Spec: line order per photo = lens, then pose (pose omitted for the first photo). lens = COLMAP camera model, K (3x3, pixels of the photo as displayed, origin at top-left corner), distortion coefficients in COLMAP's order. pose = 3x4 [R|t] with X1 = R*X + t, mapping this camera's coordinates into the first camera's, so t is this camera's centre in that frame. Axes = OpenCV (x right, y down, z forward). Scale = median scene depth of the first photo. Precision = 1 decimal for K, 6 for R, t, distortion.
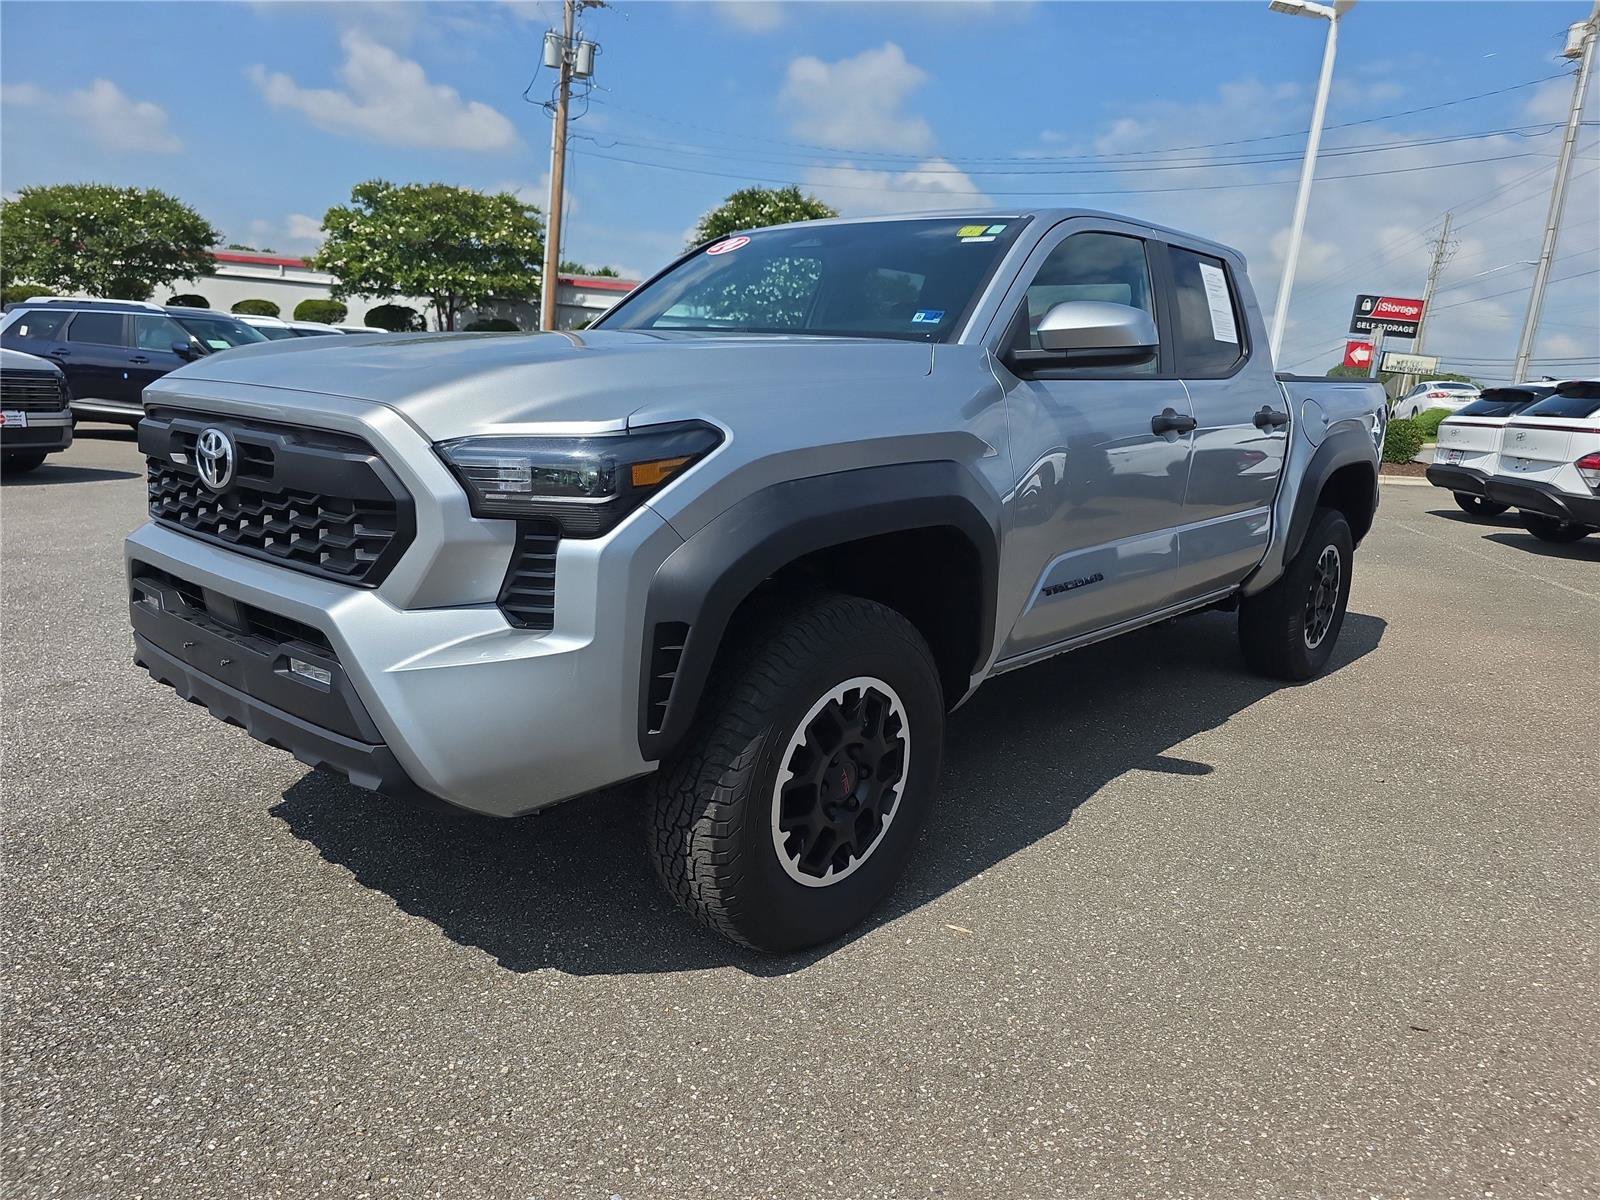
lens RADIAL K [[1124.8, 0, 791.7], [0, 1124.8, 603.6], [0, 0, 1]] dist [0.065751, -0.068533]
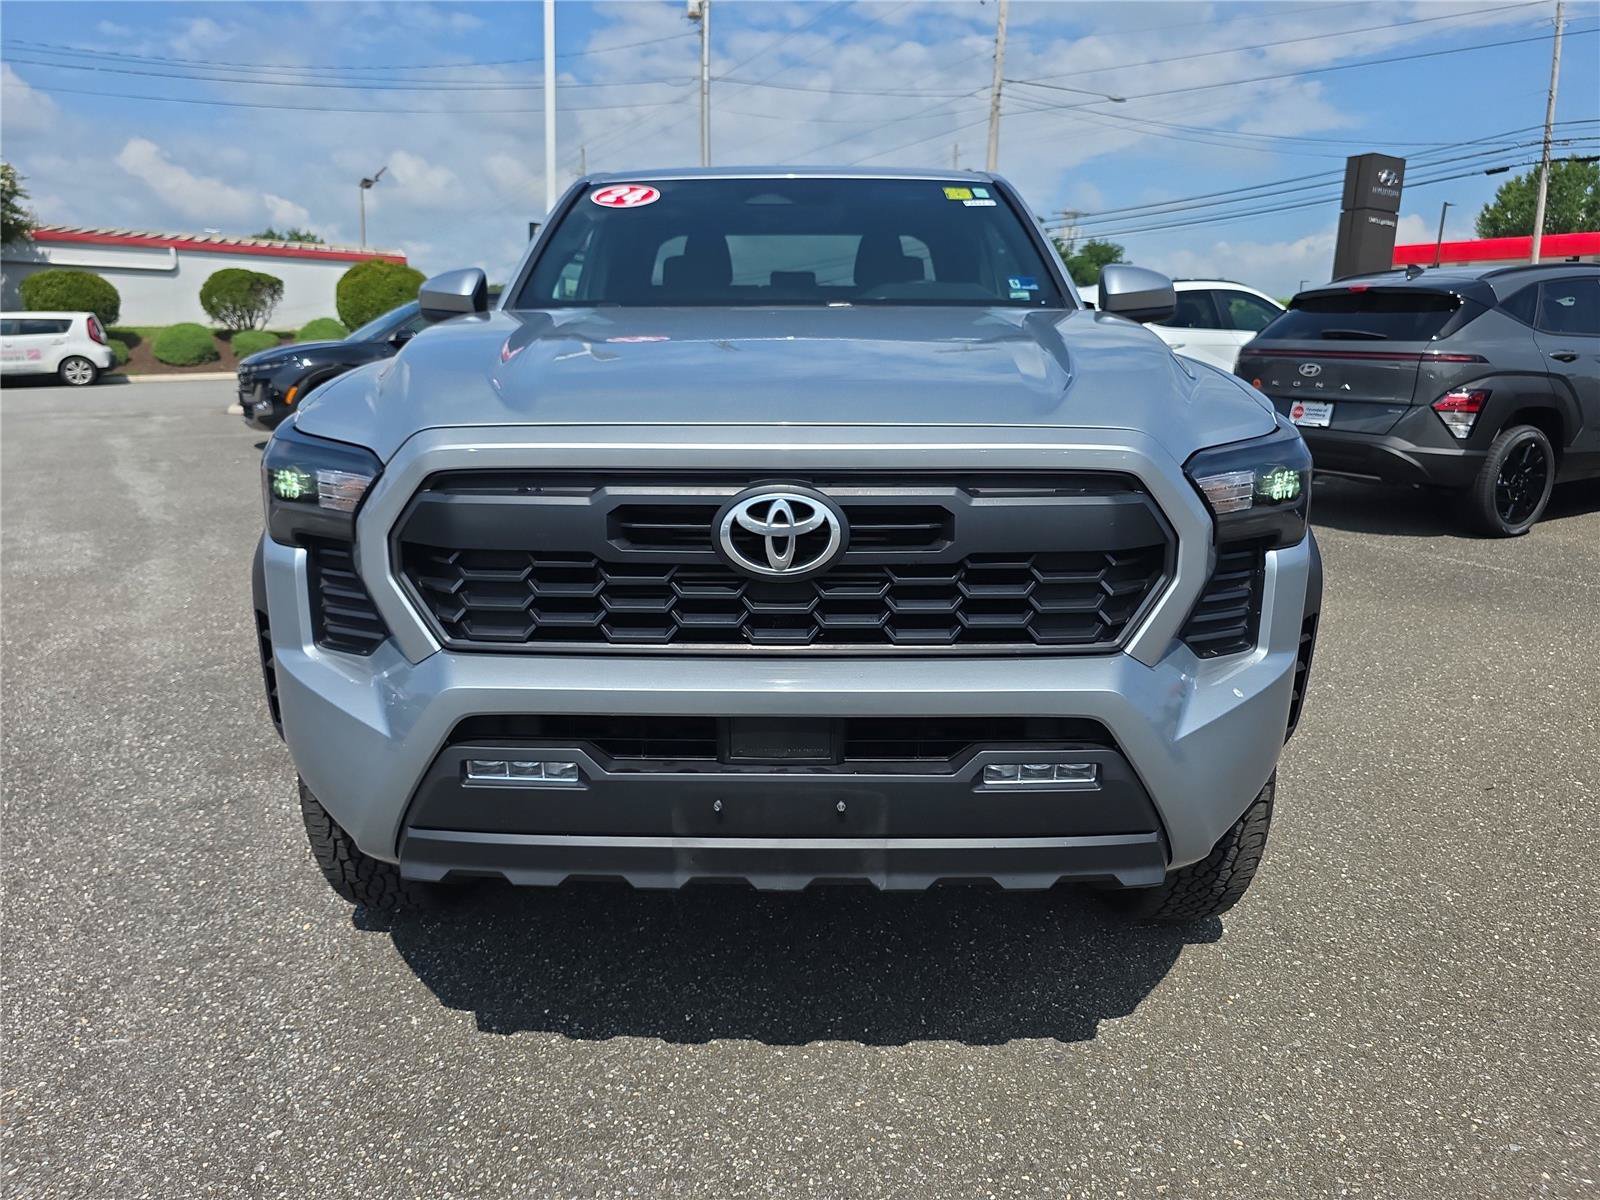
lens RADIAL K [[1124.8, 0, 791.7], [0, 1124.8, 603.6], [0, 0, 1]] dist [0.065751, -0.068533]
pose [[0.747312, -0.203776, 0.632456, -0.865830], [0.164201, 0.978930, 0.121388, -0.154271], [-0.643866, 0.013135, 0.765026, 0.427489]]
